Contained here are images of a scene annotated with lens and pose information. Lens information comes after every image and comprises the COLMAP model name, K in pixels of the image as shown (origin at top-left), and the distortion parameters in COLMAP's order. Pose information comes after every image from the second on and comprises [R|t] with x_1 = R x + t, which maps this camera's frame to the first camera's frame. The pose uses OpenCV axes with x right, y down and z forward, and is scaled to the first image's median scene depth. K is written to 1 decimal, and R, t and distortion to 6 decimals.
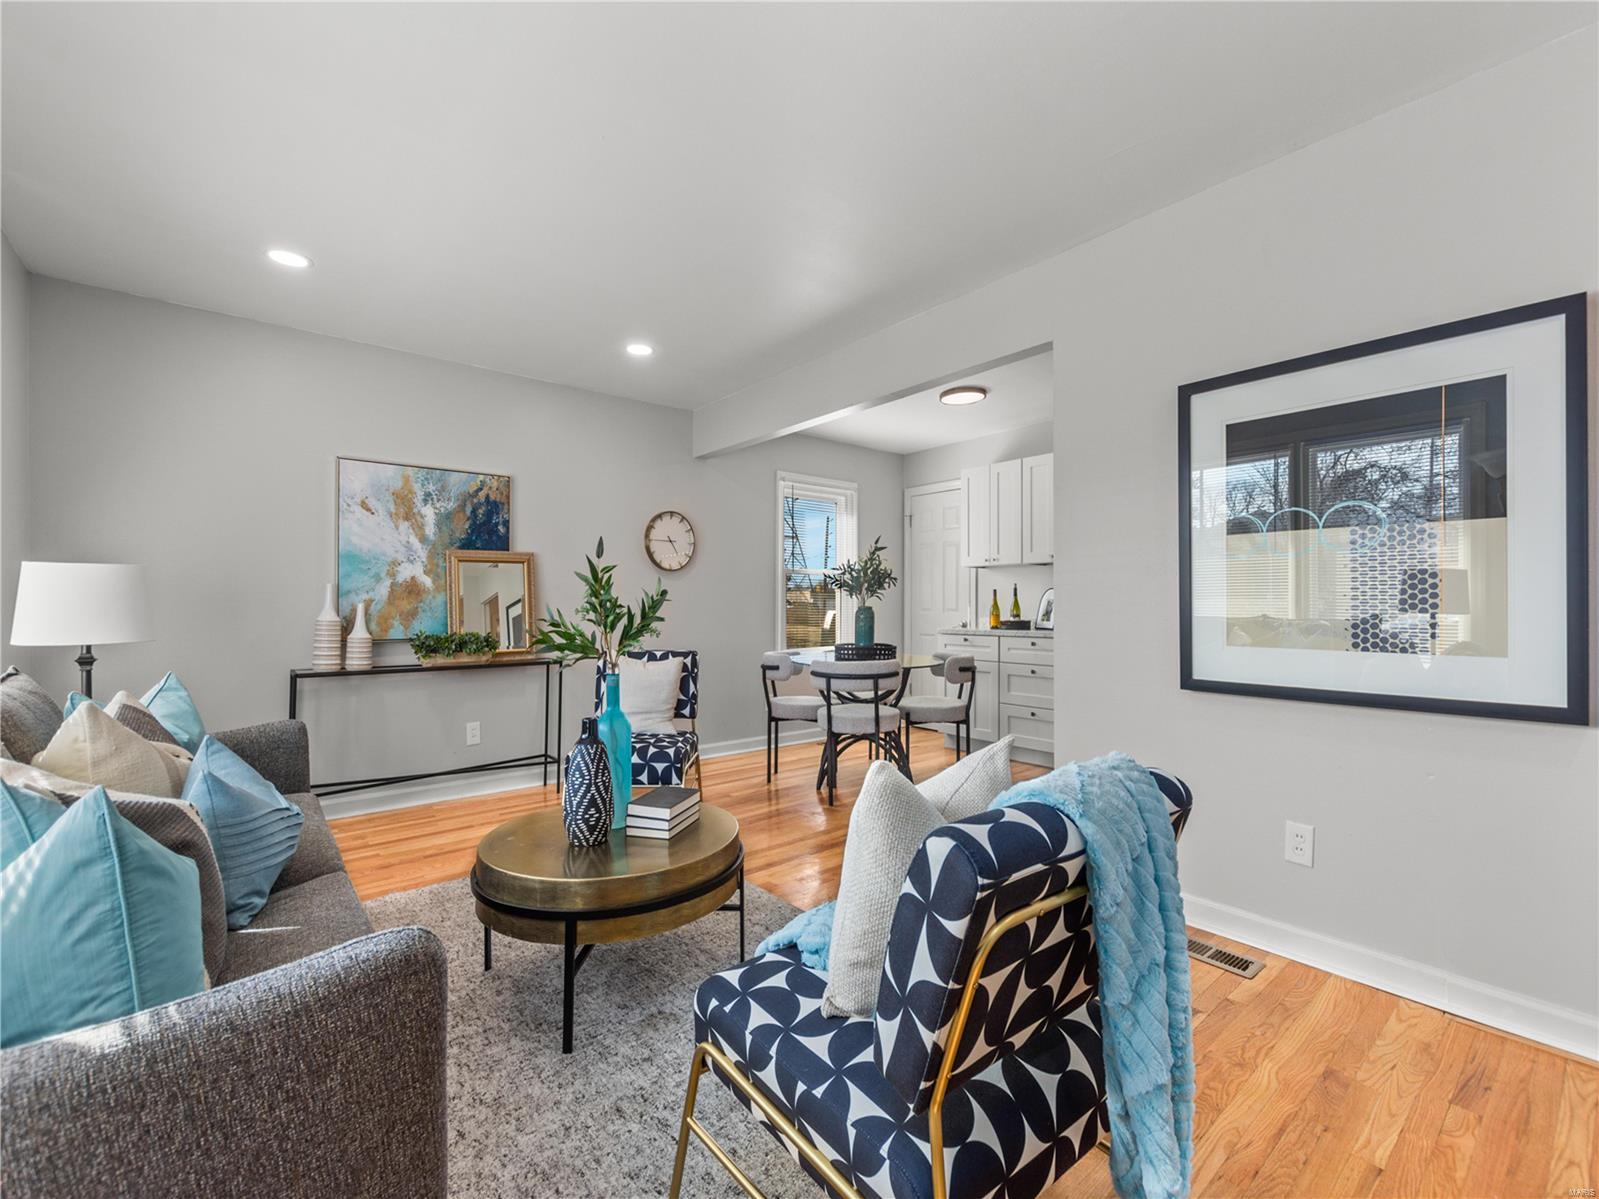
lens RADIAL K [[694.8, 0, 799.5], [0, 694.8, 599.5], [0, 0, 1]] dist [-0.001723, 0.000028]
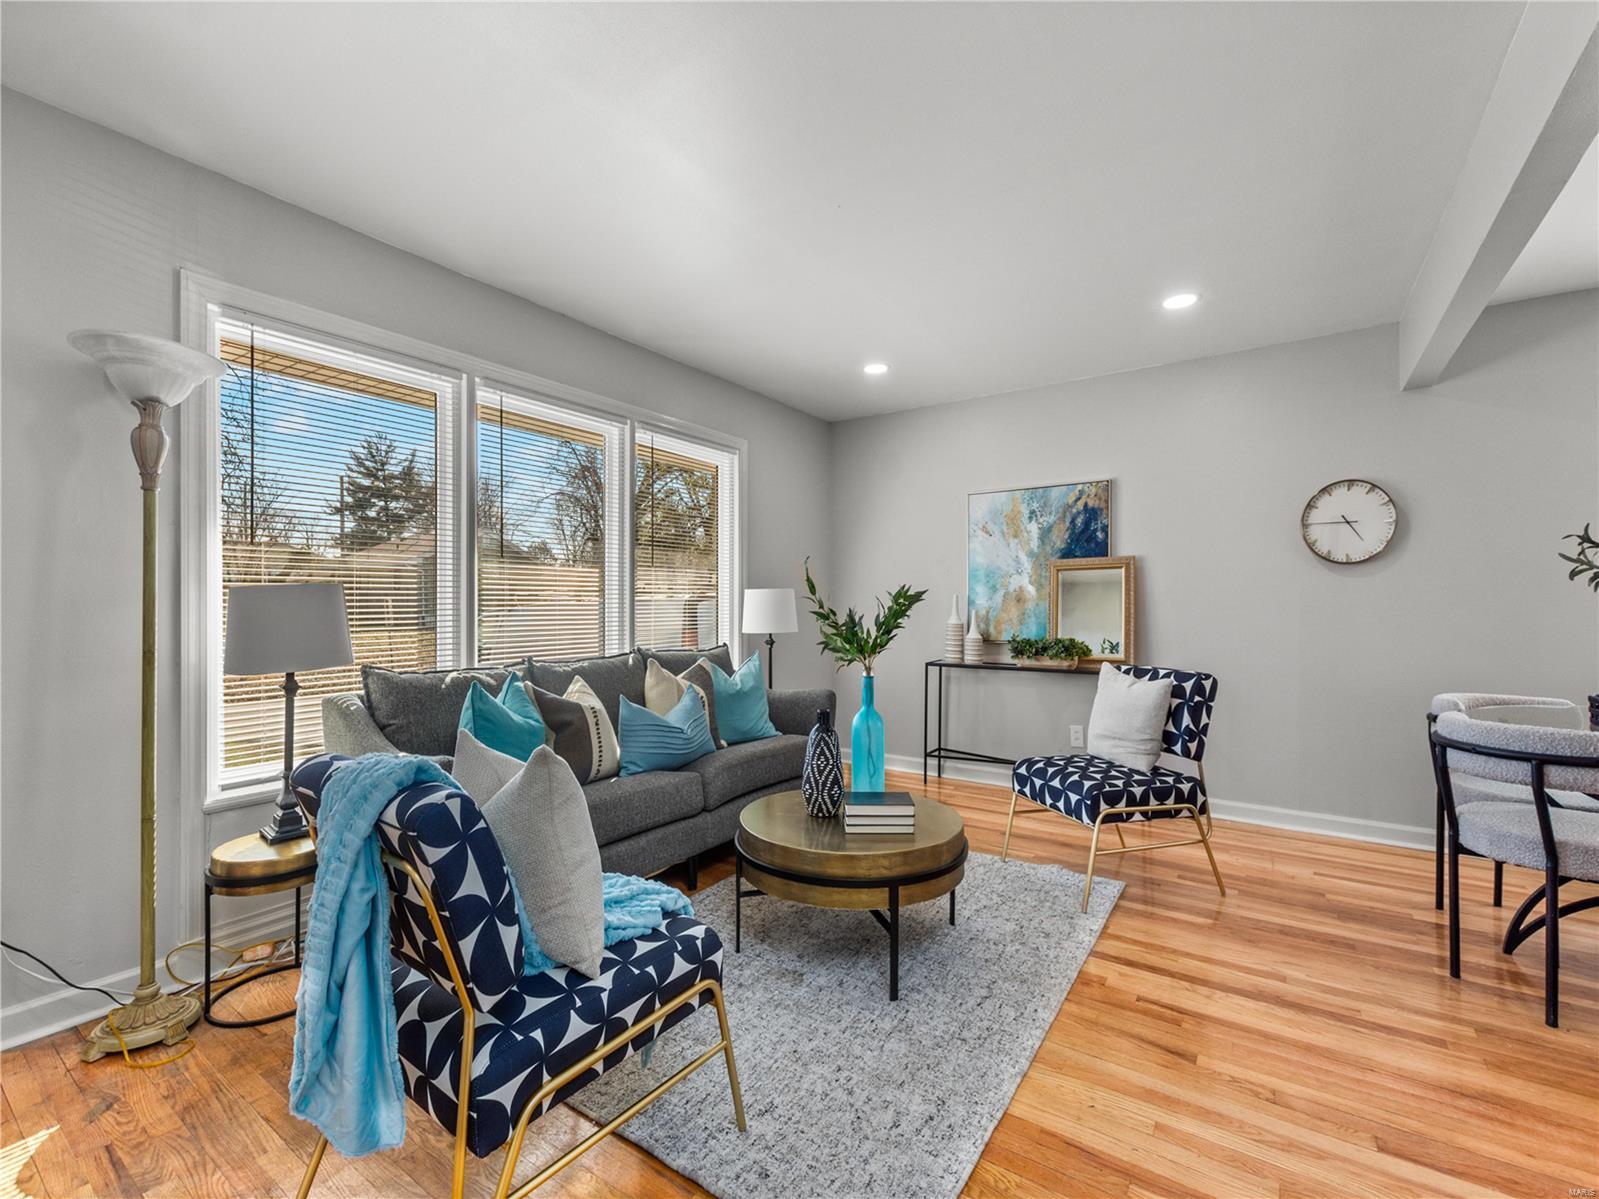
lens RADIAL K [[694.8, 0, 799.5], [0, 694.8, 599.5], [0, 0, 1]] dist [-0.001723, 0.000028]
pose [[0.266790, -0.014652, -0.963643, 0.435649], [0.006582, 0.999889, -0.013381, 0.000806], [0.963732, -0.002773, 0.266857, 0.346085]]
